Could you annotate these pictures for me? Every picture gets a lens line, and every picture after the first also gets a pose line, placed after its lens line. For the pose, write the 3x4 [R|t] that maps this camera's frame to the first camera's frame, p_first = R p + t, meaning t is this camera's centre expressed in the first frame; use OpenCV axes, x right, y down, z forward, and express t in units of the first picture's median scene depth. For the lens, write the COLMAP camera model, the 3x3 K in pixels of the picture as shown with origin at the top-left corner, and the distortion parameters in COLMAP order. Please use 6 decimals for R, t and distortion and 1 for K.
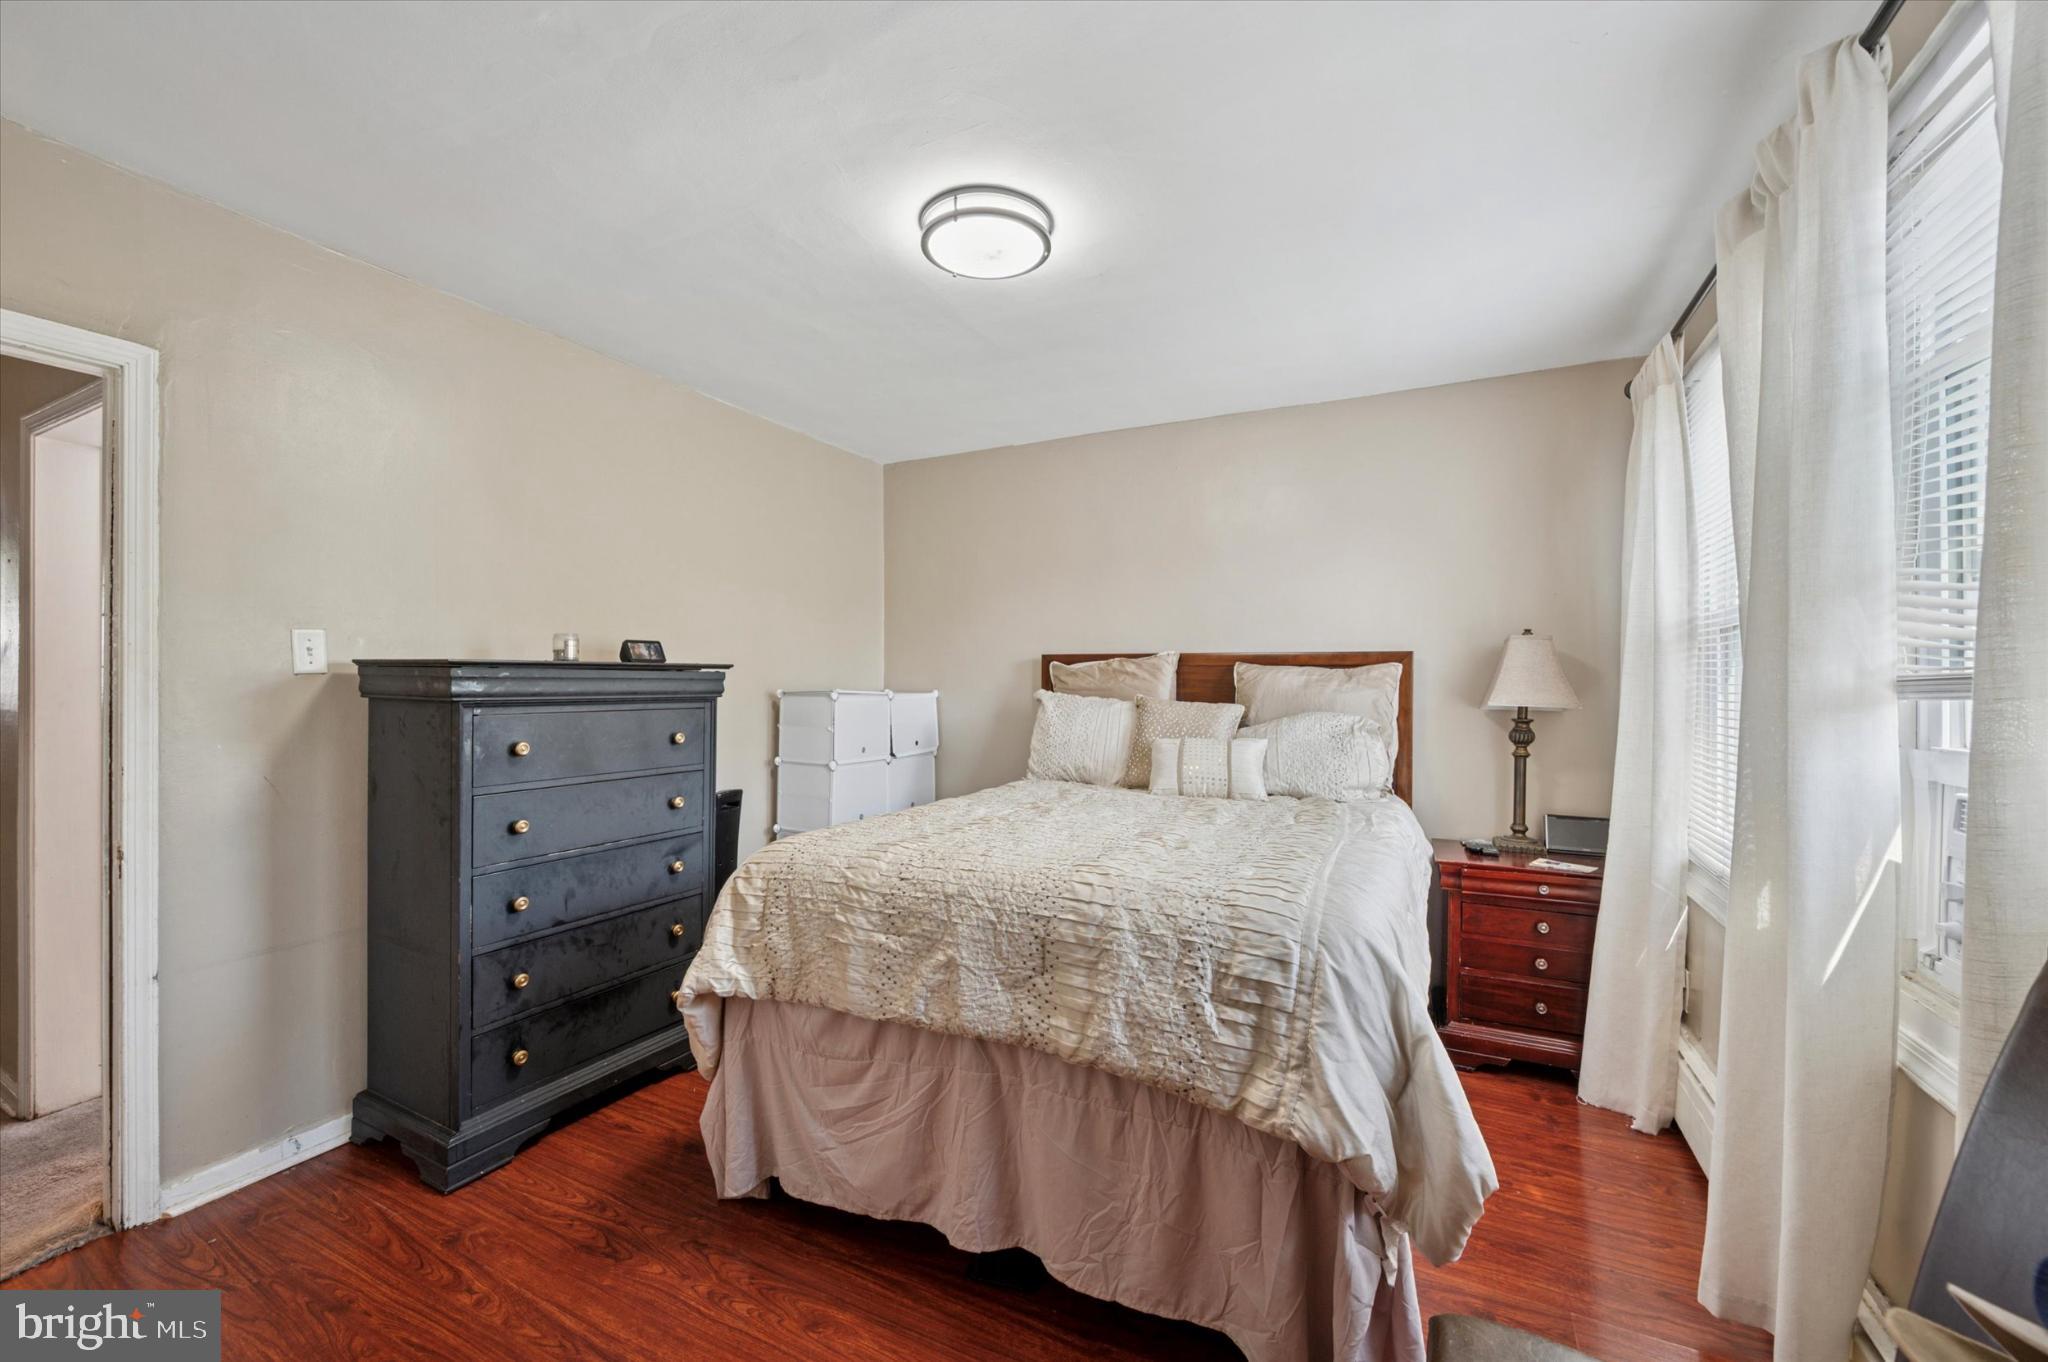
lens RADIAL K [[833.6, 0, 1024.0], [0, 833.6, 681.0], [0, 0, 1]] dist [0.001593, 0.000037]
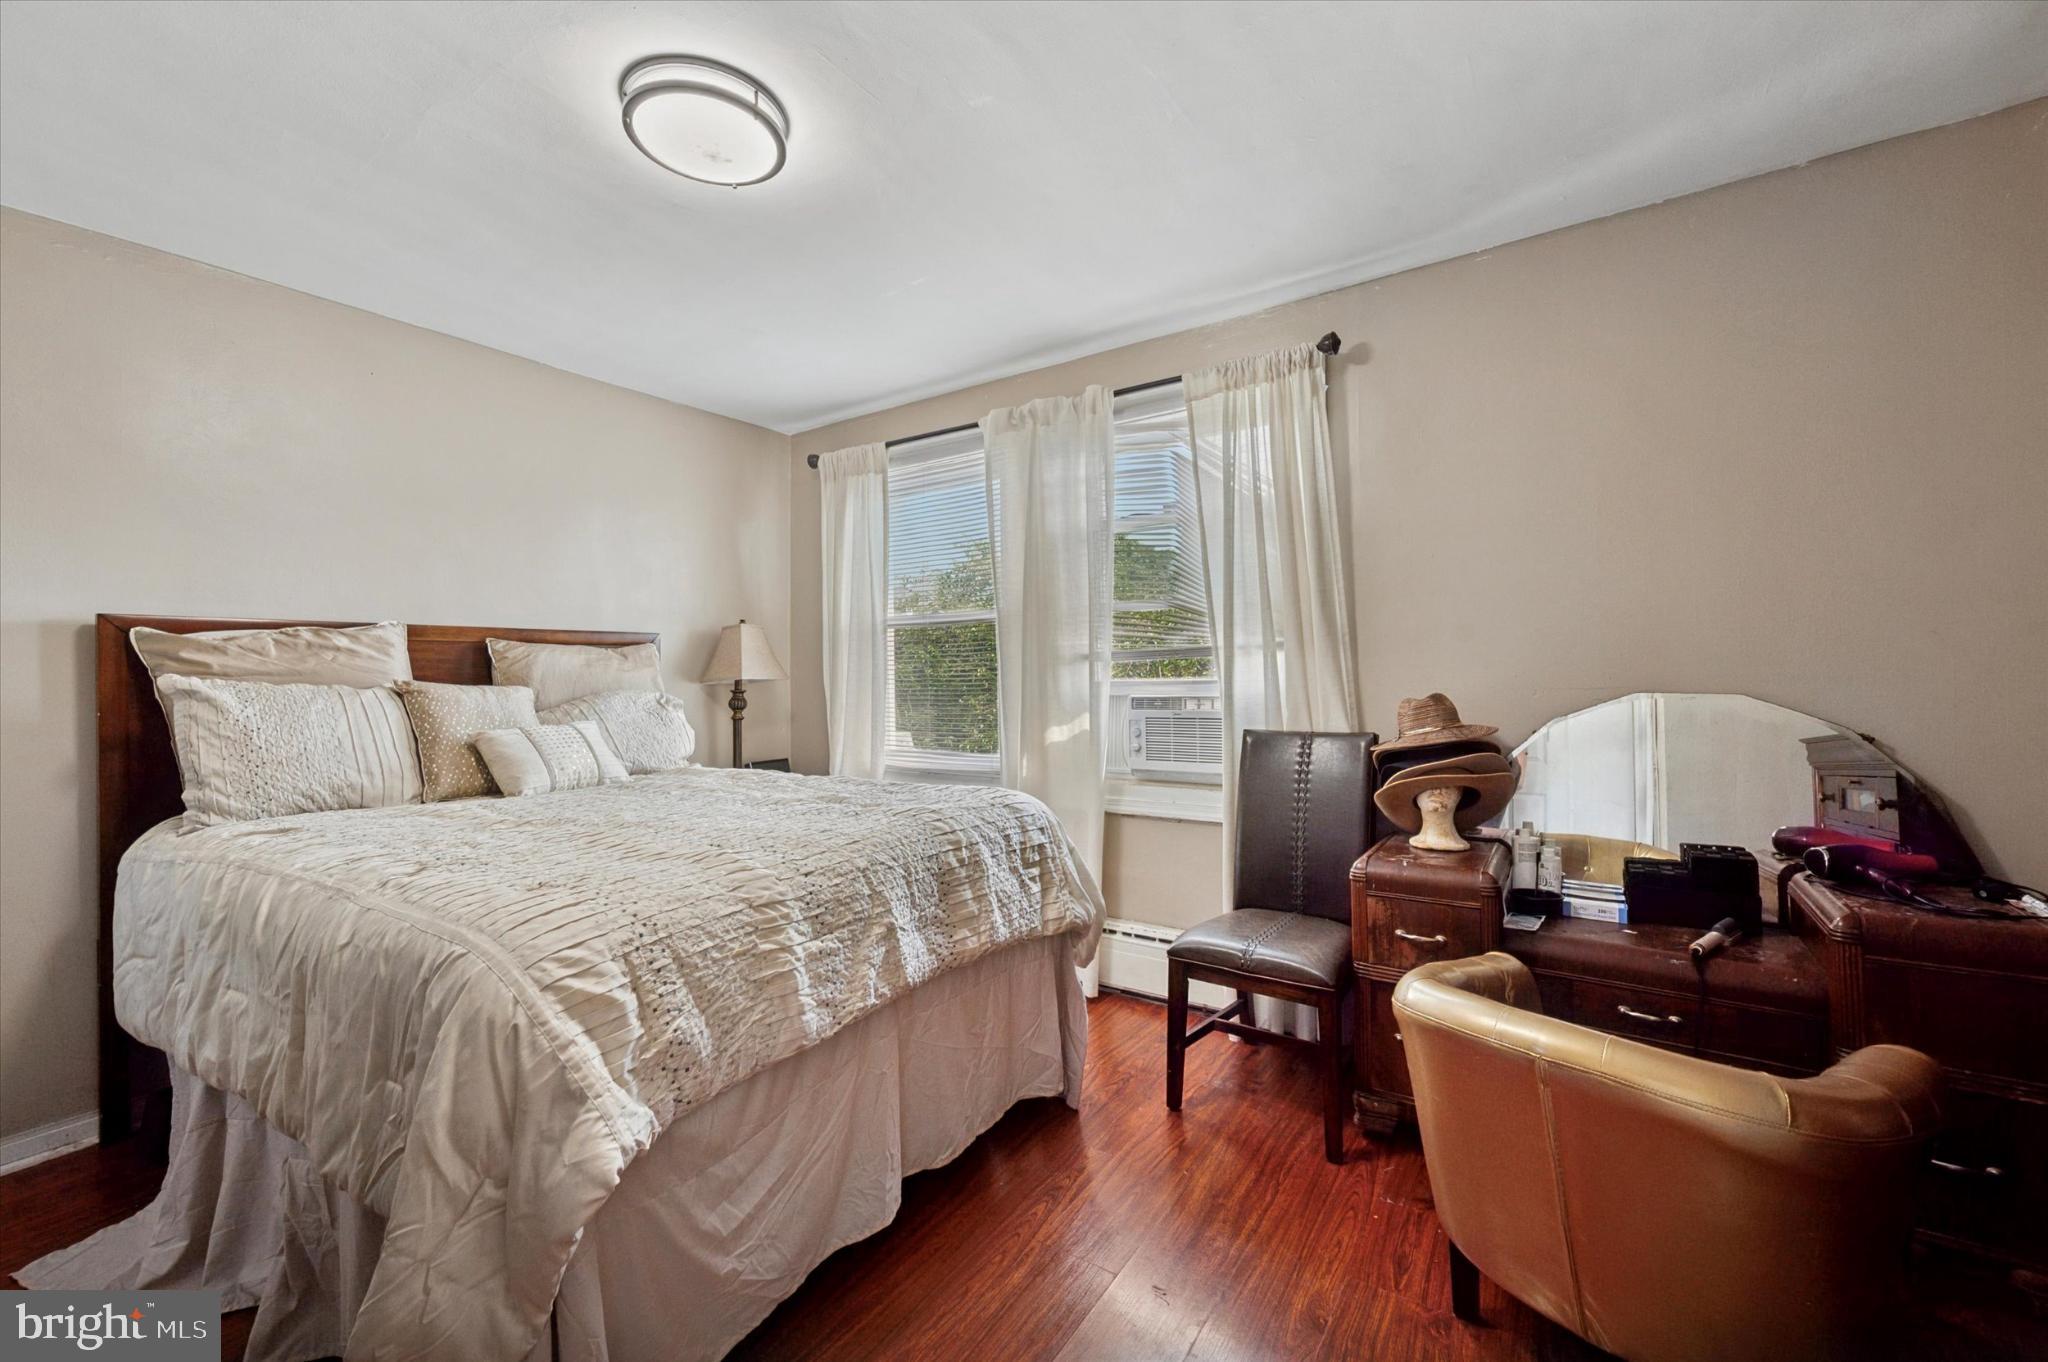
lens RADIAL K [[827.7, 0, 1030.4], [0, 827.7, 667.2], [0, 0, 1]] dist [-0.000123, -0.000295]
pose [[0.095914, -0.001216, 0.995389, -0.968611], [0.013068, 0.999915, -0.000038, 0.025738], [-0.995304, 0.013011, 0.095921, 0.677857]]
